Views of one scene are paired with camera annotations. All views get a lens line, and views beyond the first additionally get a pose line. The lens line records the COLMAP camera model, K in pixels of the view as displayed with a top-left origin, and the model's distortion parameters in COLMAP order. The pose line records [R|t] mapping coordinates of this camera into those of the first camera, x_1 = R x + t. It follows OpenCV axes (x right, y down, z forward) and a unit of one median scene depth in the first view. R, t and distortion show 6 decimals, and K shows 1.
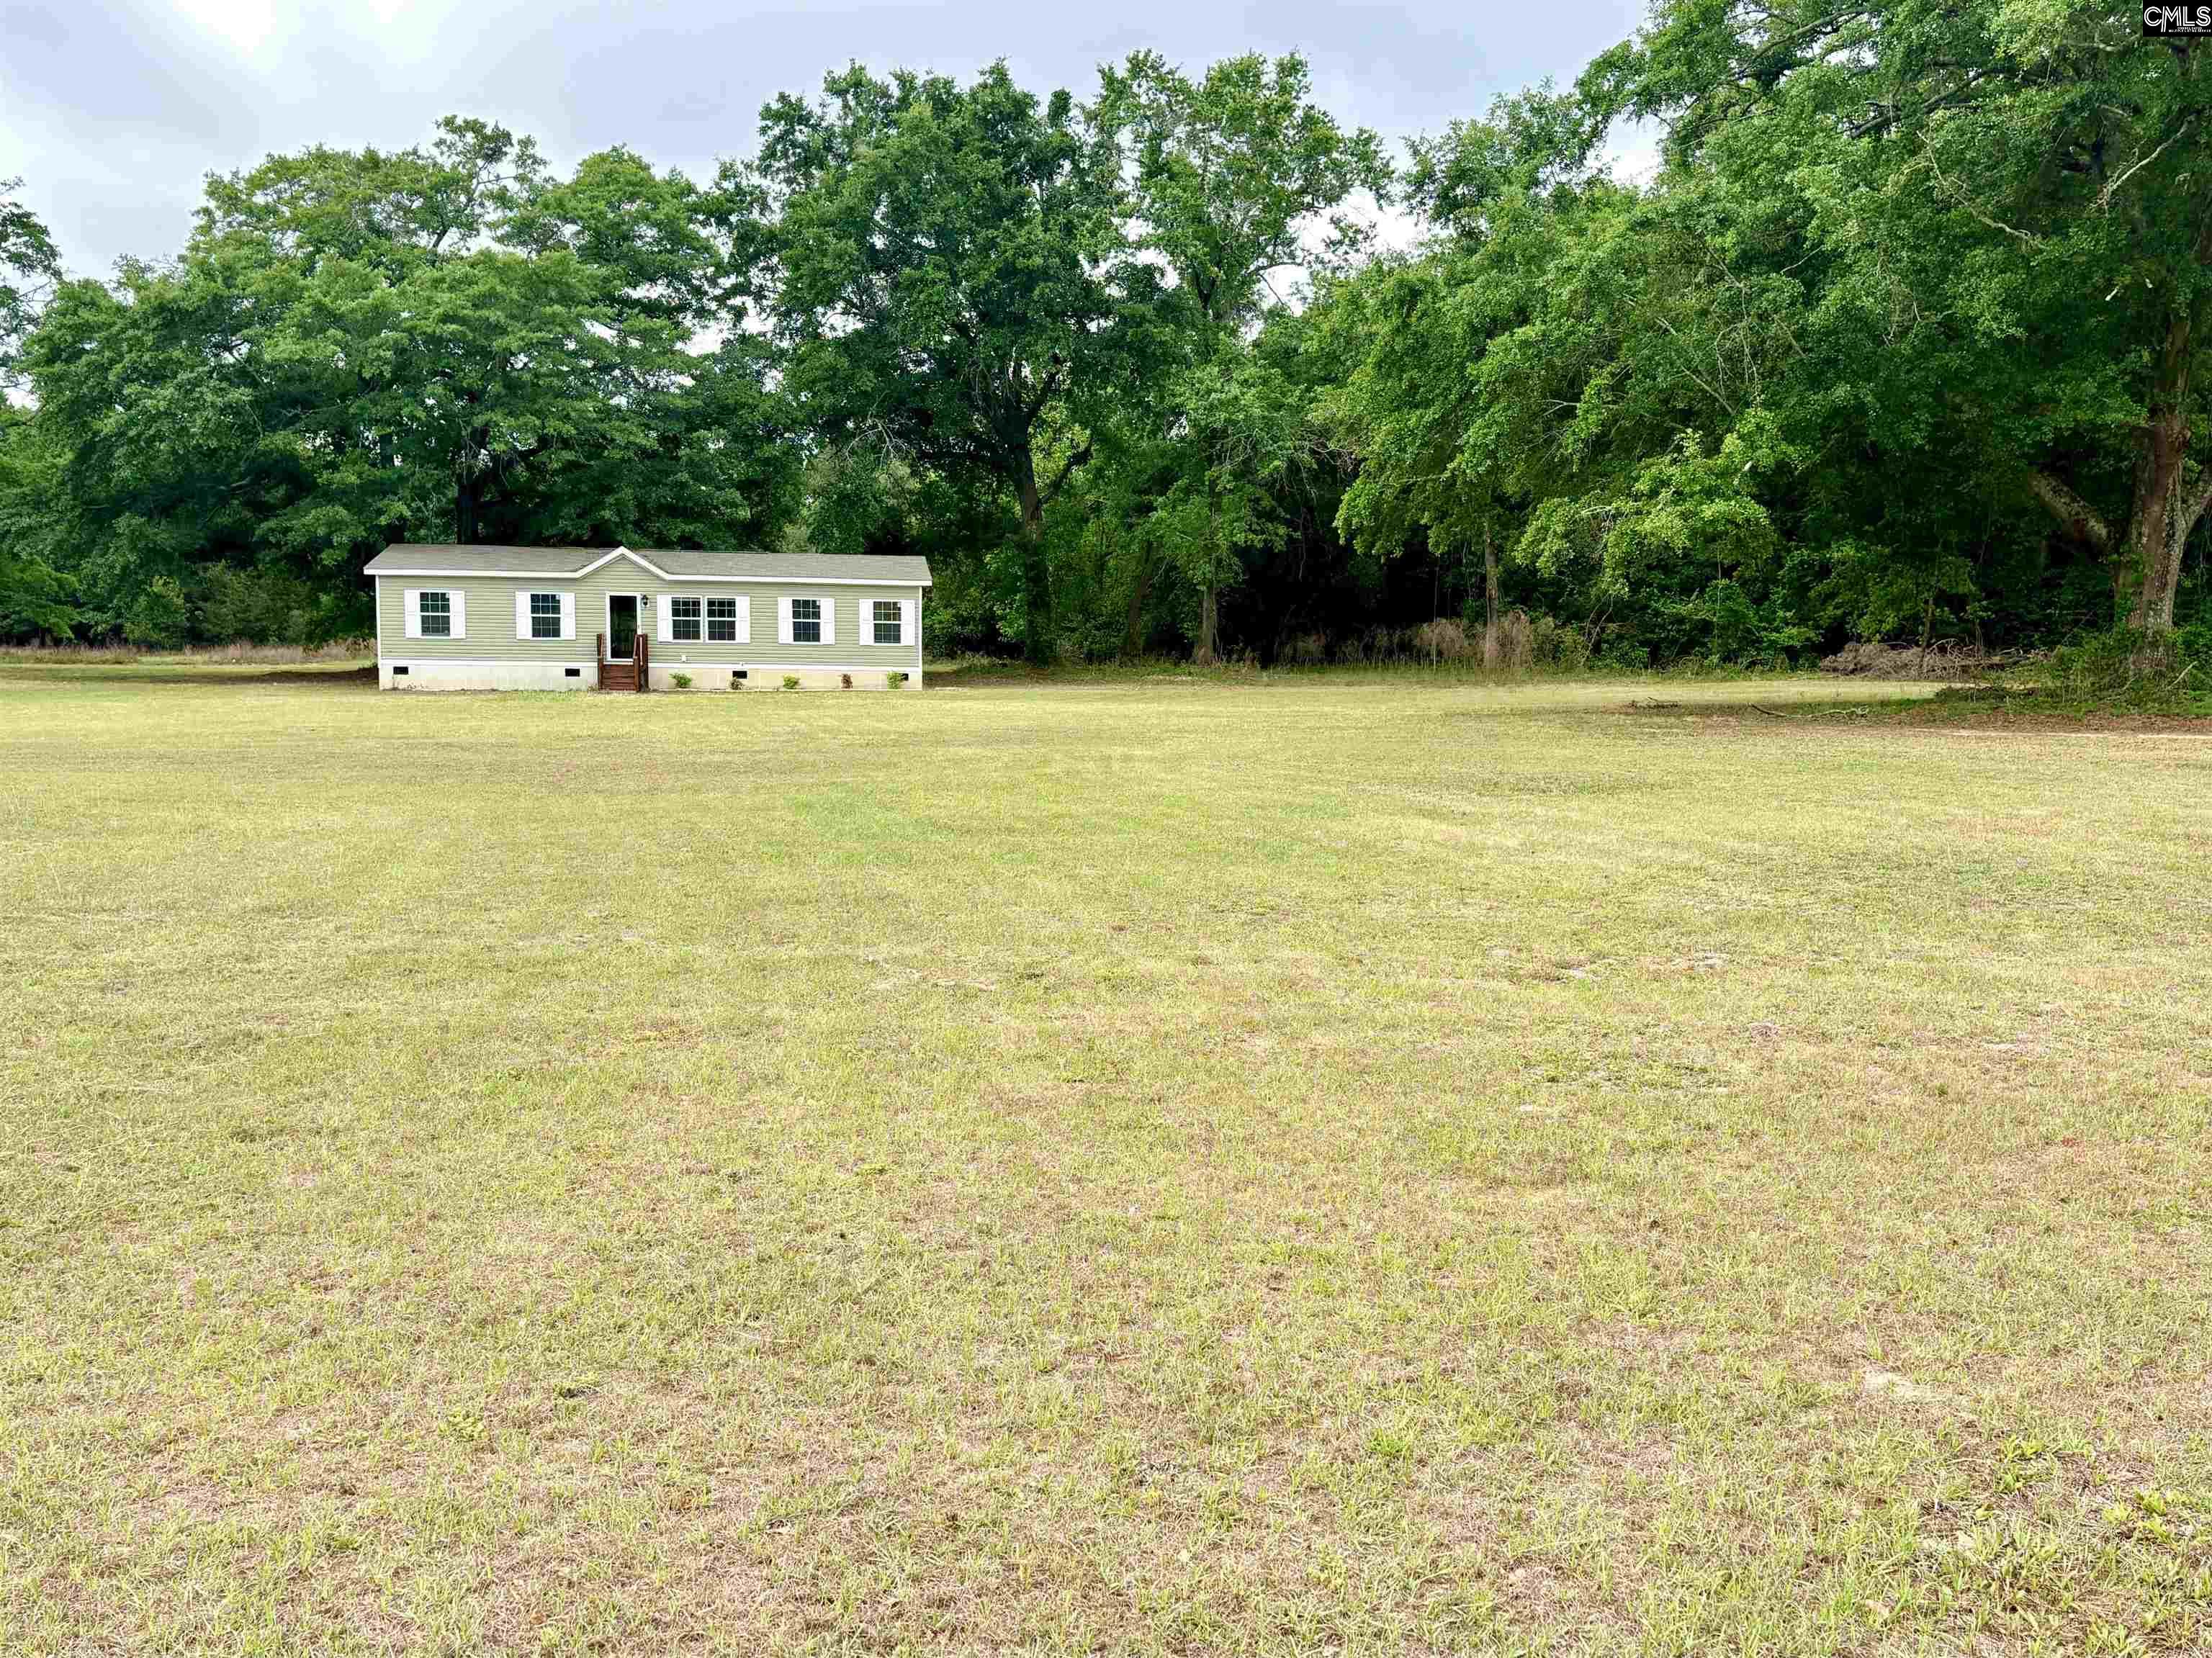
lens RADIAL K [[2042.2, 0, 1091.2], [0, 2042.2, 829.2], [0, 0, 1]] dist [0.066038, -0.002292]
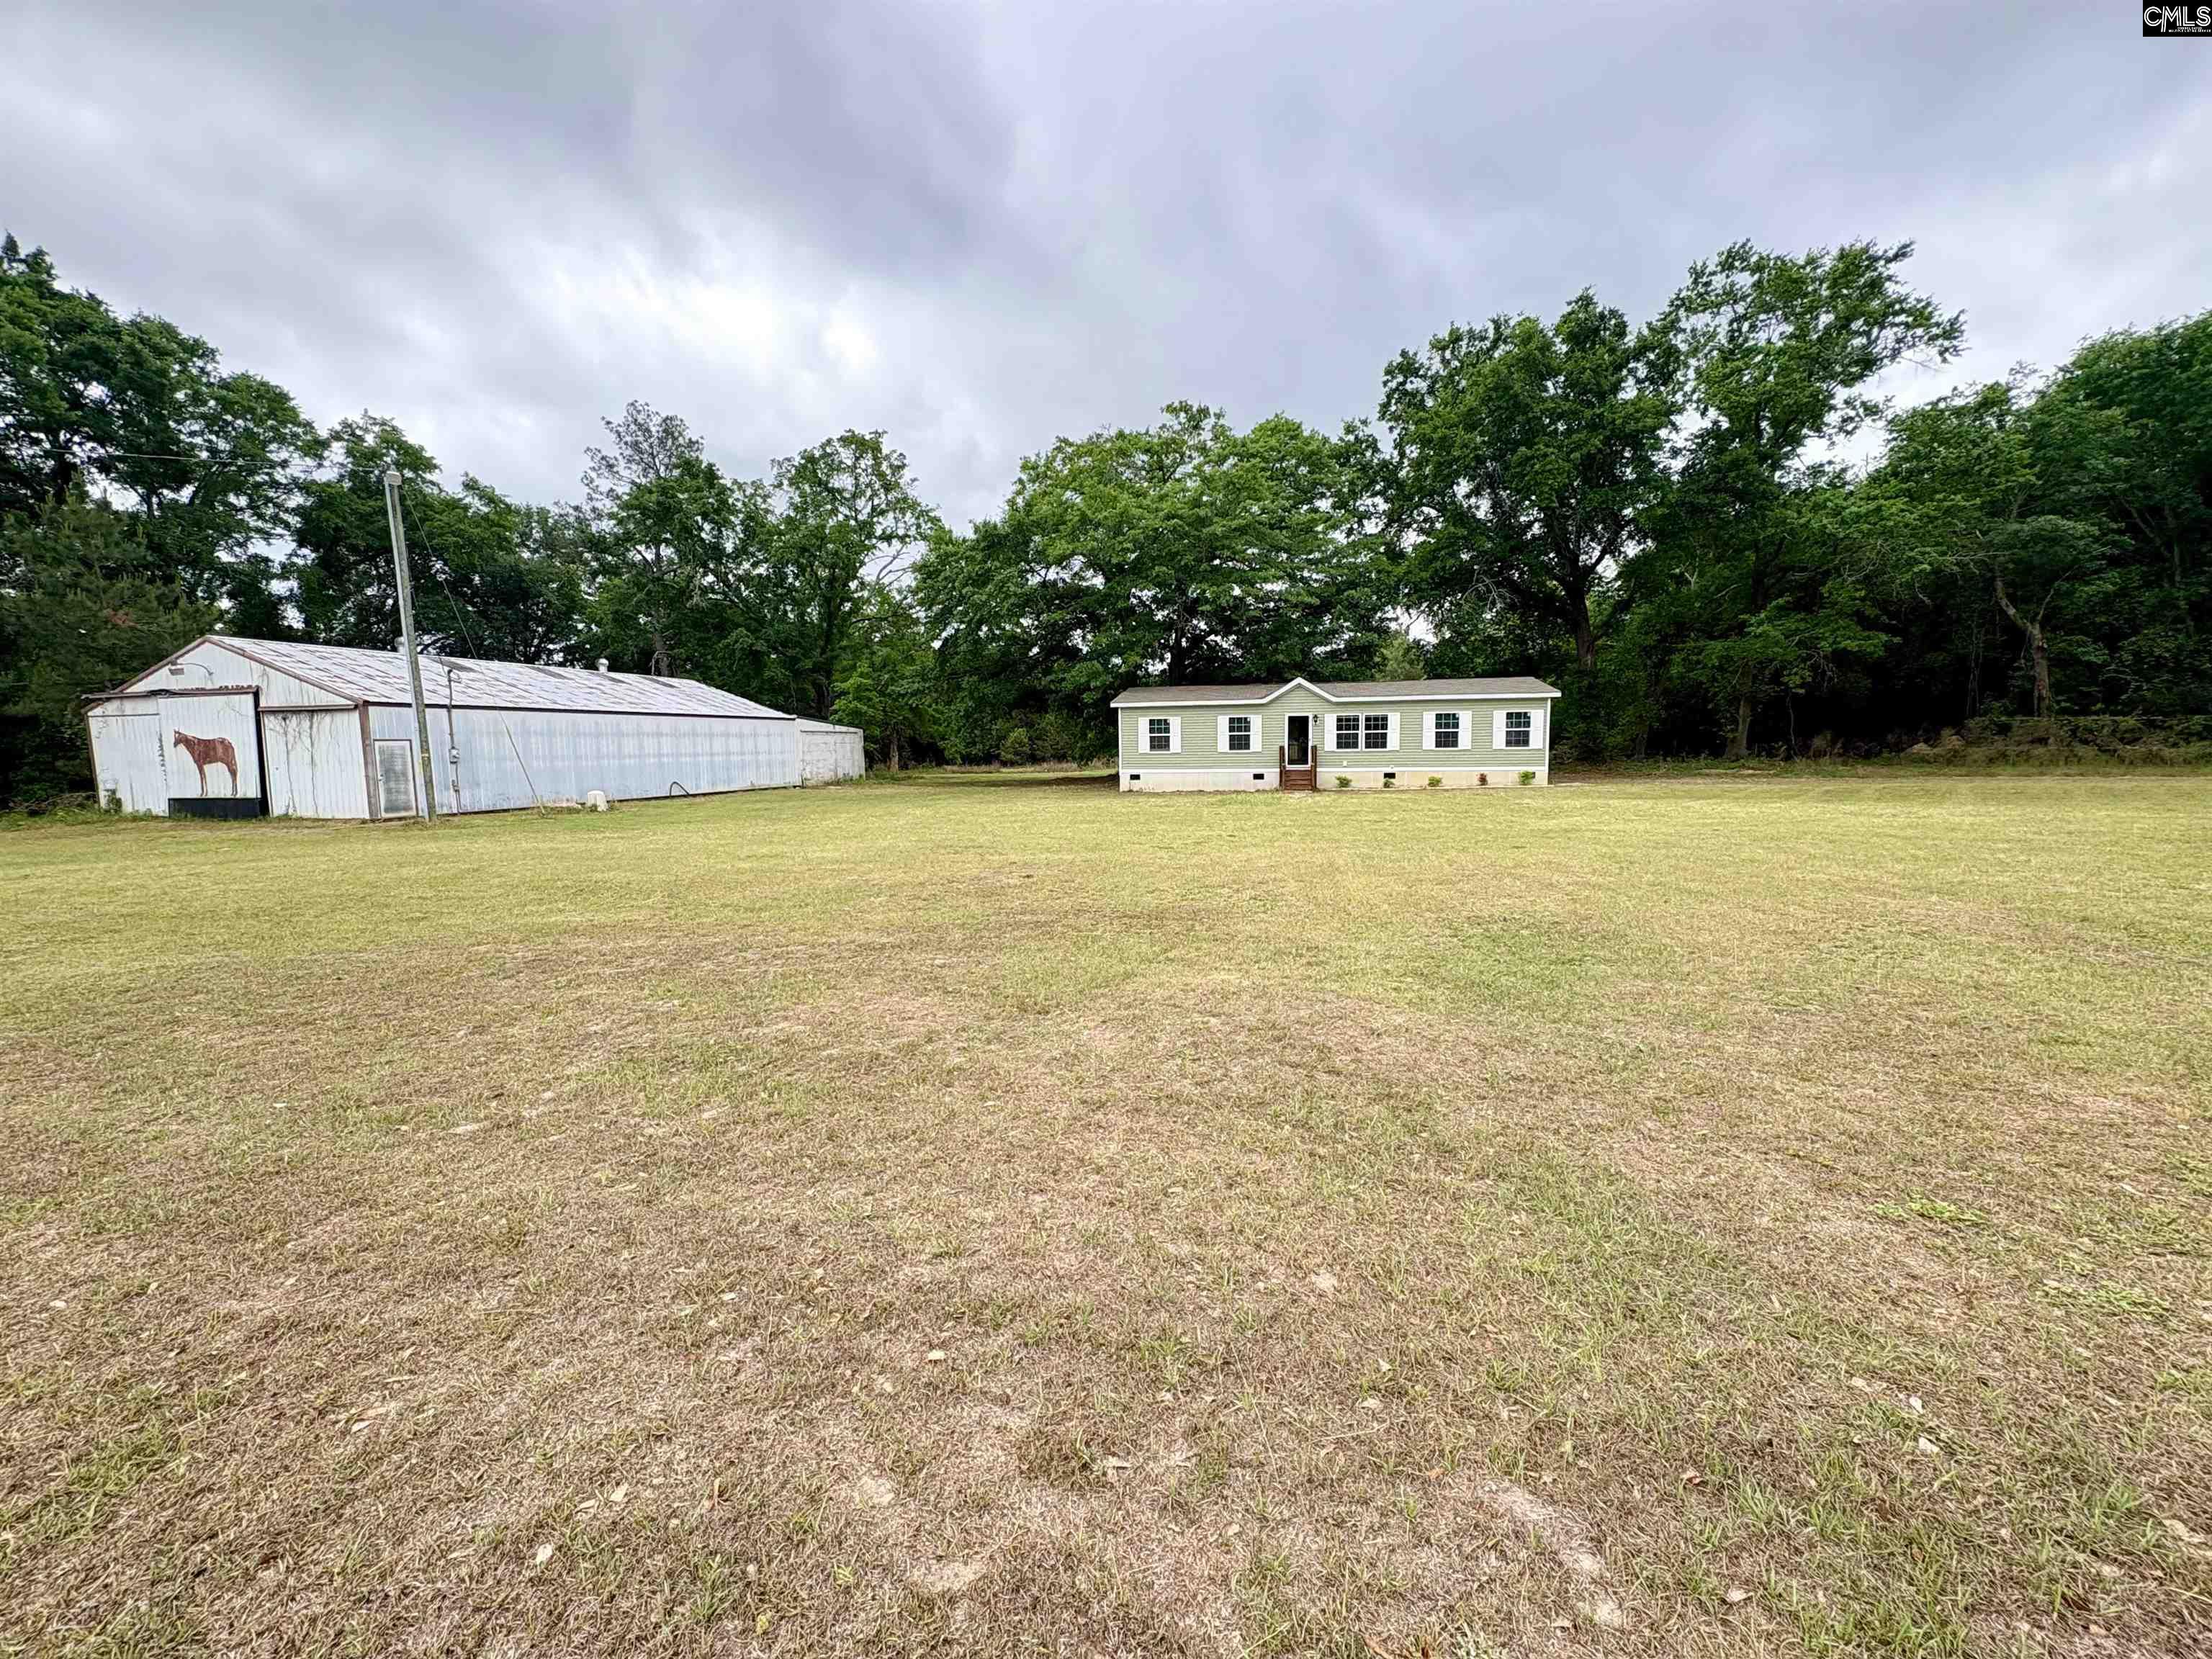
lens RADIAL K [[896.9, 0, 1106.5], [0, 896.9, 836.1], [0, 0, 1]] dist [0.002070, 0.000903]
pose [[0.939798, 0.006895, -0.341662, -0.146909], [-0.007619, 0.999971, -0.000776, -0.036941], [0.341646, 0.003332, 0.939823, 0.427268]]
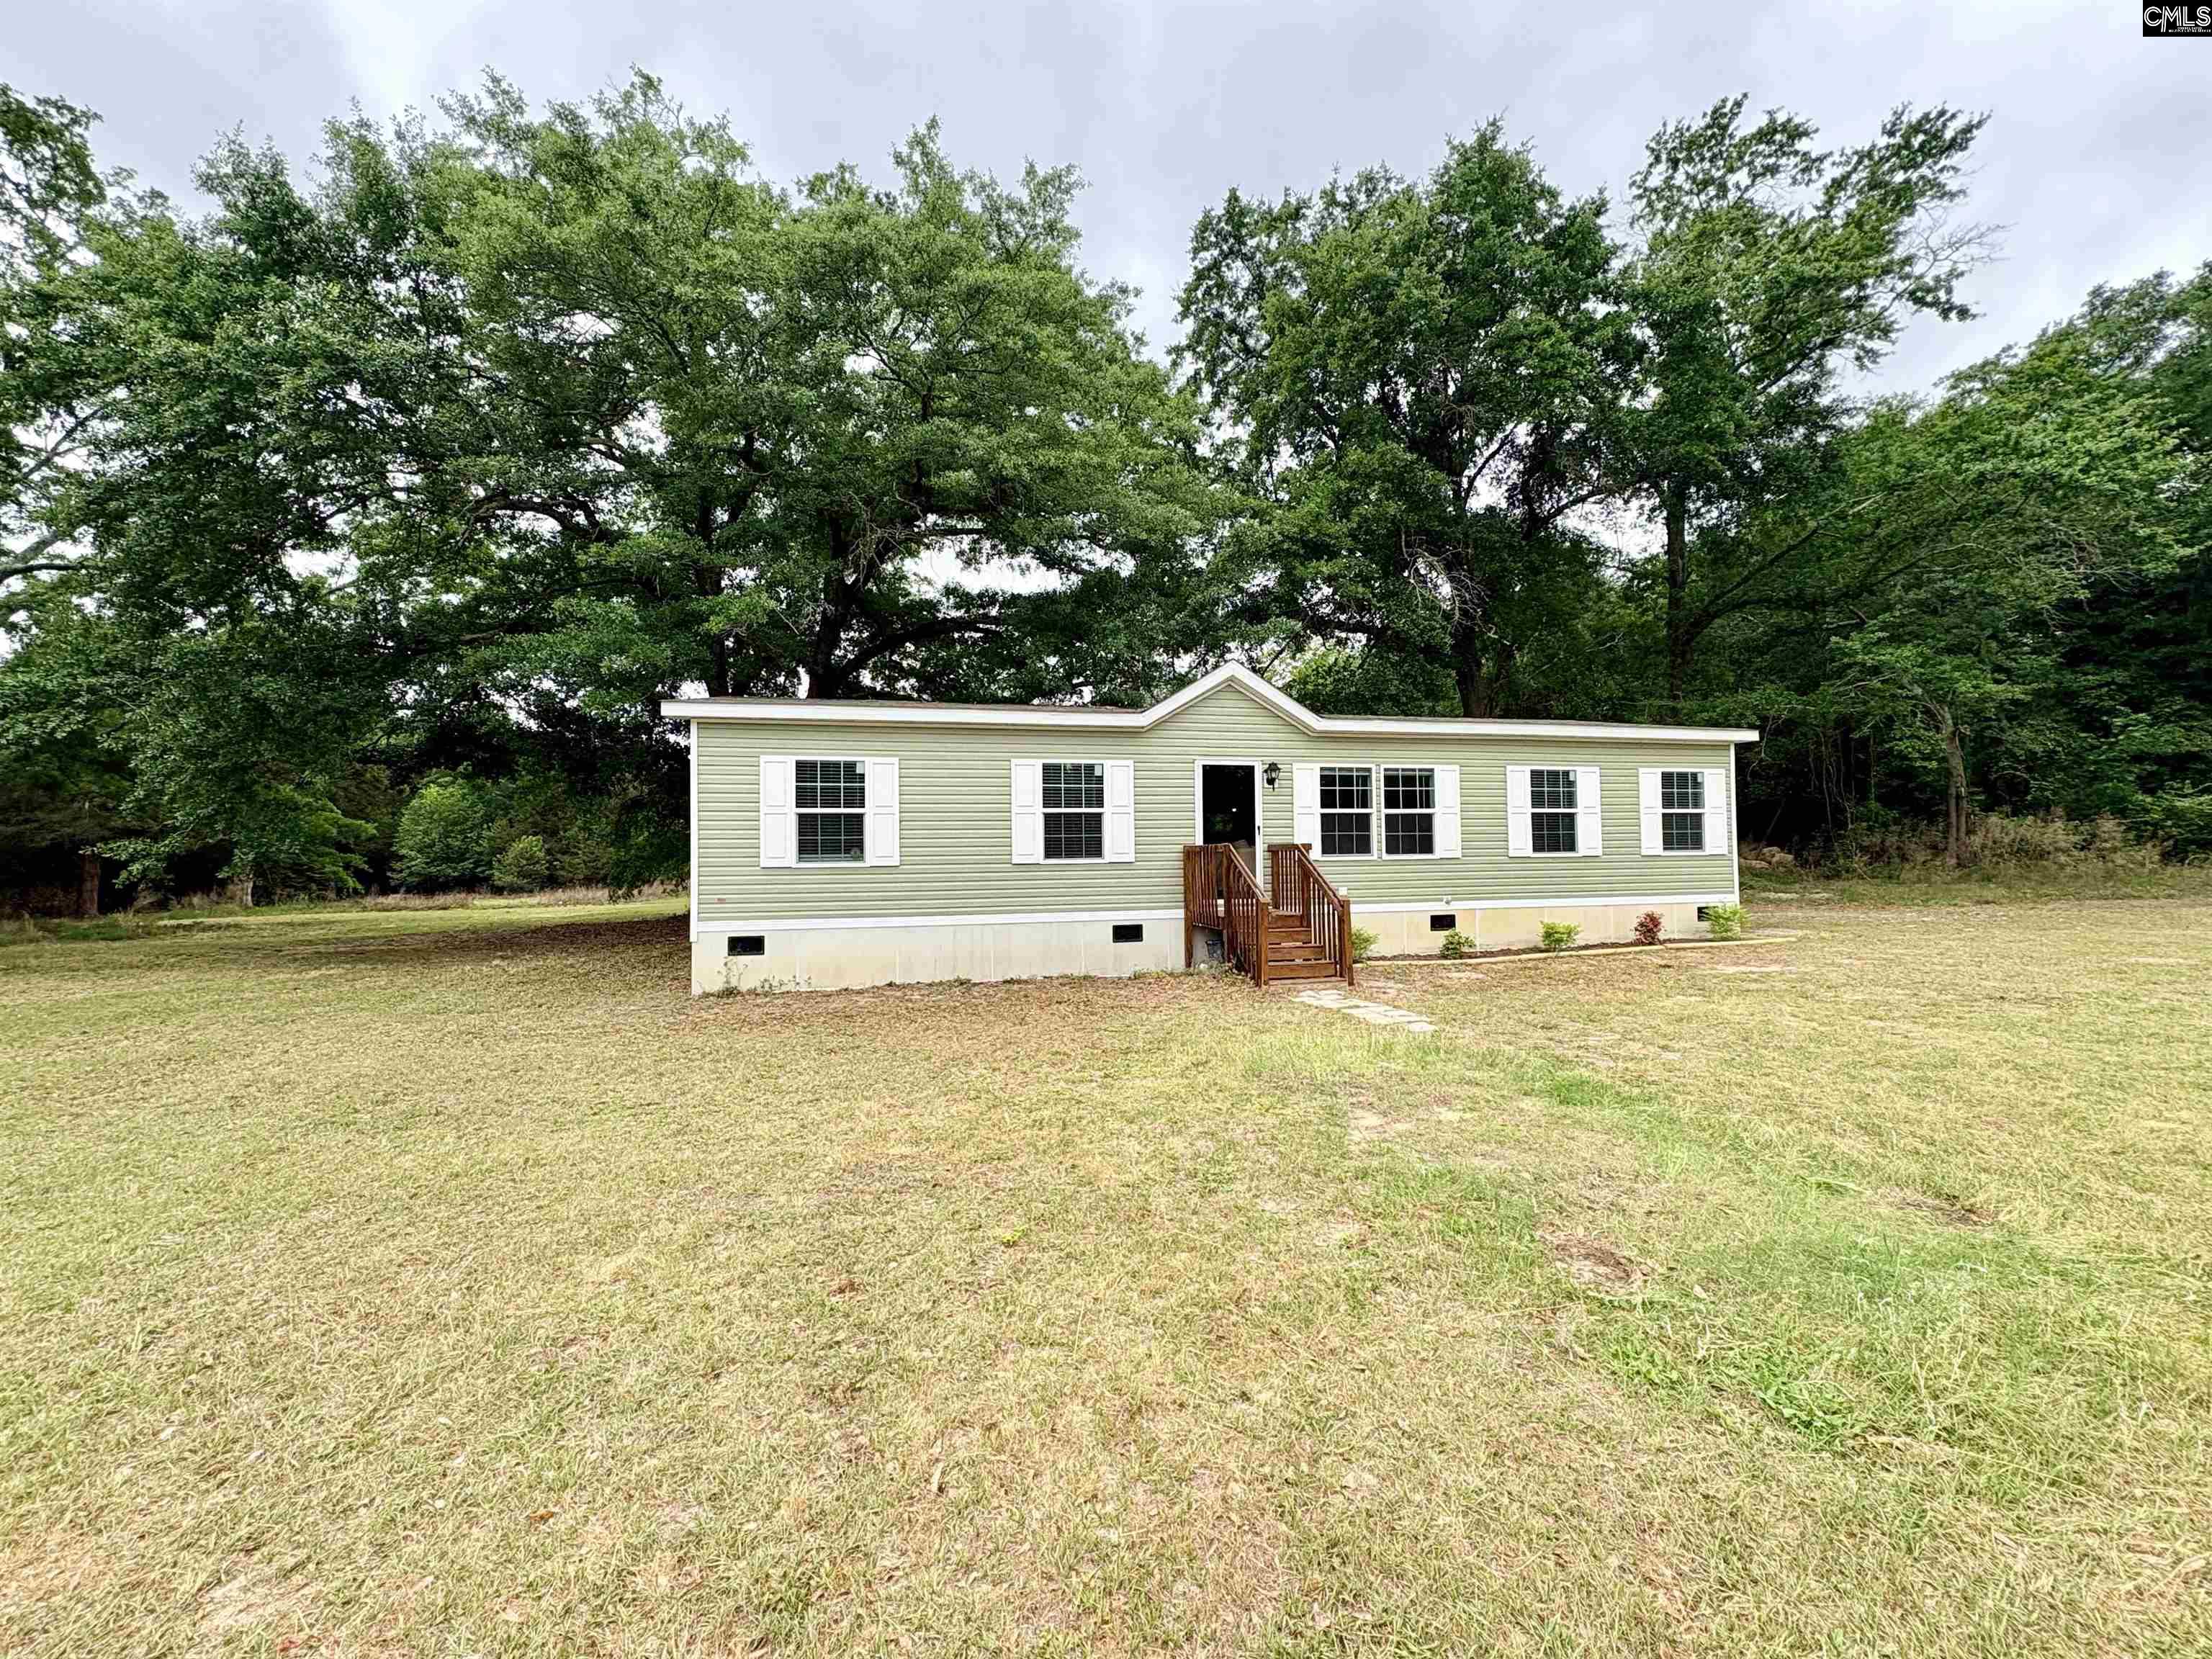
lens RADIAL K [[896.9, 0, 1102.5], [0, 896.9, 824.0], [0, 0, 1]] dist [0.002070, 0.000903]
pose [[0.995587, -0.024384, 0.090615, -0.272053], [0.037032, 0.989368, -0.140641, -0.071536], [-0.086222, 0.143376, 0.985905, 0.790002]]
